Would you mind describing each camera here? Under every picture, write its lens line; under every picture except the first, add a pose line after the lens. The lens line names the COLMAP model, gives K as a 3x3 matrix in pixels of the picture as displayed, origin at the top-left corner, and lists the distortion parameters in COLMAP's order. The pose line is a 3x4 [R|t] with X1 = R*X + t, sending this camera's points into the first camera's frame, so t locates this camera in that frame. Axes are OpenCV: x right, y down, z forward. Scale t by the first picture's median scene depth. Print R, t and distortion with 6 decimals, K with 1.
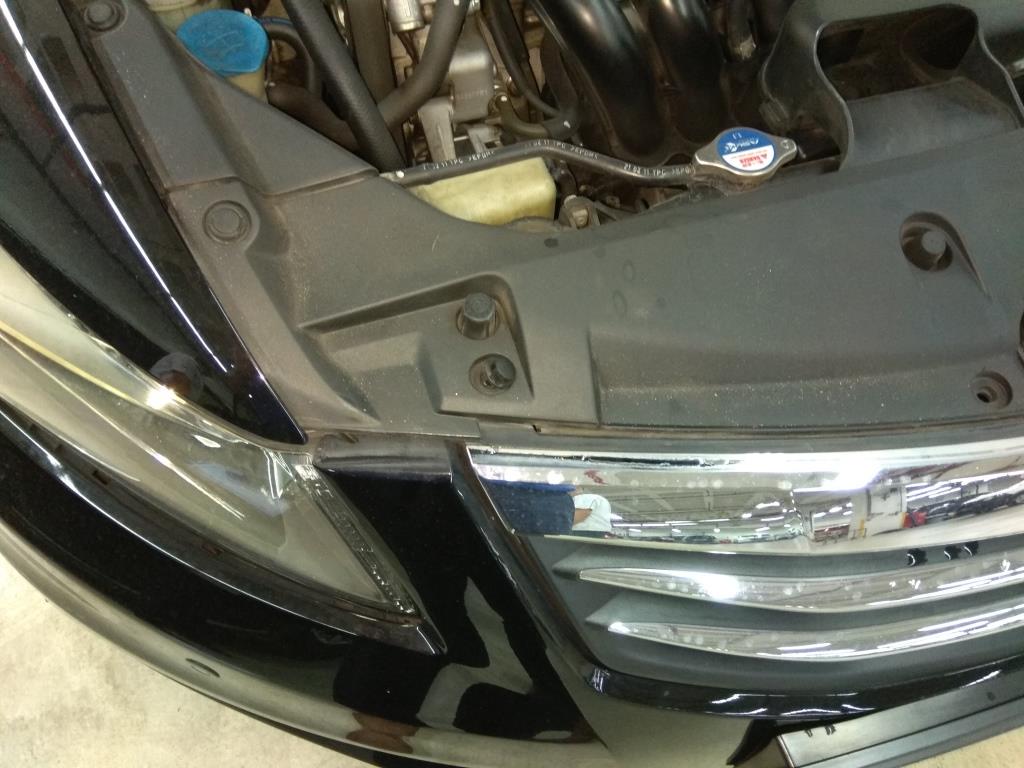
lens RADIAL K [[786.1, 0, 515.2], [0, 786.1, 387.4], [0, 0, 1]] dist [0.111450, -0.200306]
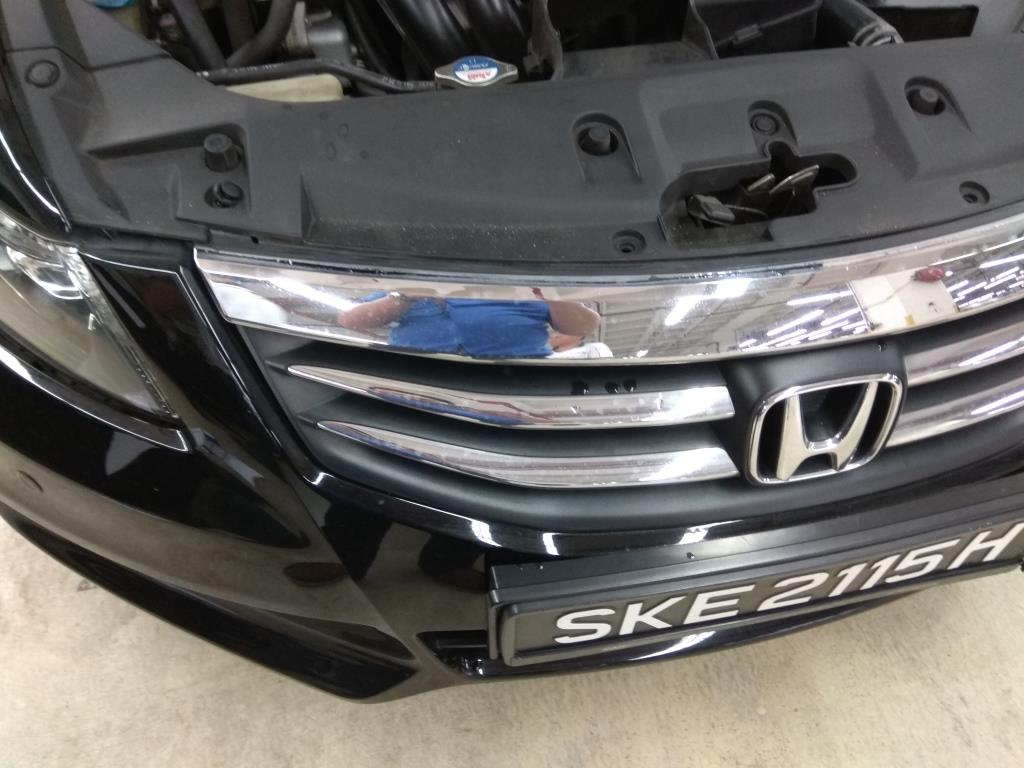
lens RADIAL K [[786.1, 0, 515.2], [0, 786.1, 387.4], [0, 0, 1]] dist [0.111450, -0.200306]
pose [[0.995517, 0.065536, -0.068203, 0.457634], [-0.073970, 0.988809, -0.129557, 0.352023], [0.058950, 0.134021, 0.989224, -0.179749]]
